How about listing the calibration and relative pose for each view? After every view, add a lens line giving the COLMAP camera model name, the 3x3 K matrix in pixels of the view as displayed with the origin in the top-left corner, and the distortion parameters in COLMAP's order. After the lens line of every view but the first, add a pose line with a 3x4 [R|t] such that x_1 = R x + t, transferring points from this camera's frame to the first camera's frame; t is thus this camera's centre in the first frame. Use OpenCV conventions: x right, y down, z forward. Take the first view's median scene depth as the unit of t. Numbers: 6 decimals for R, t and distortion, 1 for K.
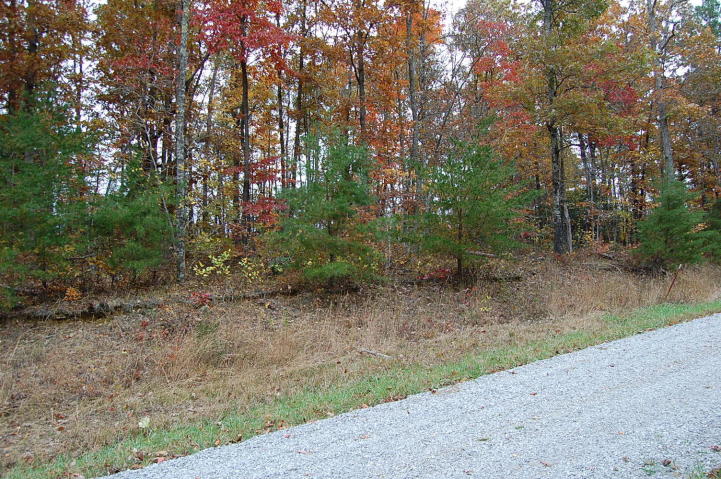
lens RADIAL K [[567.5, 0, 368.4], [0, 567.5, 250.8], [0, 0, 1]] dist [-0.092948, 0.043122]
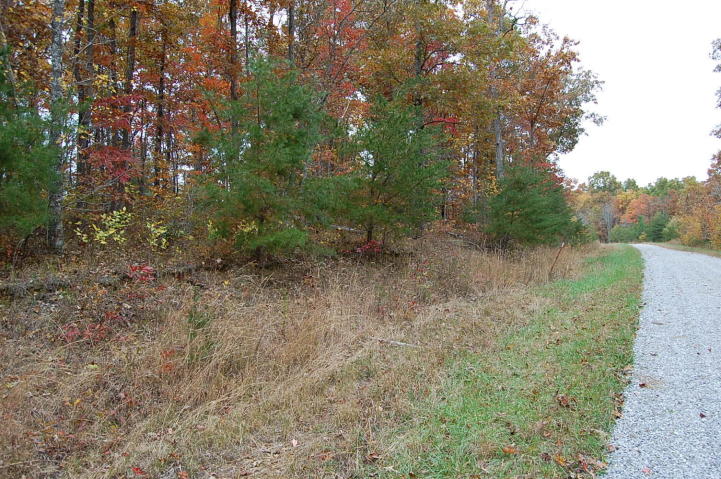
lens RADIAL K [[567.5, 0, 368.4], [0, 567.5, 250.8], [0, 0, 1]] dist [-0.092948, 0.043122]
pose [[0.900135, 0.011495, 0.435459, -0.281027], [-0.027803, 0.999130, 0.031097, 0.022951], [-0.434723, -0.040098, 0.899671, 0.229249]]
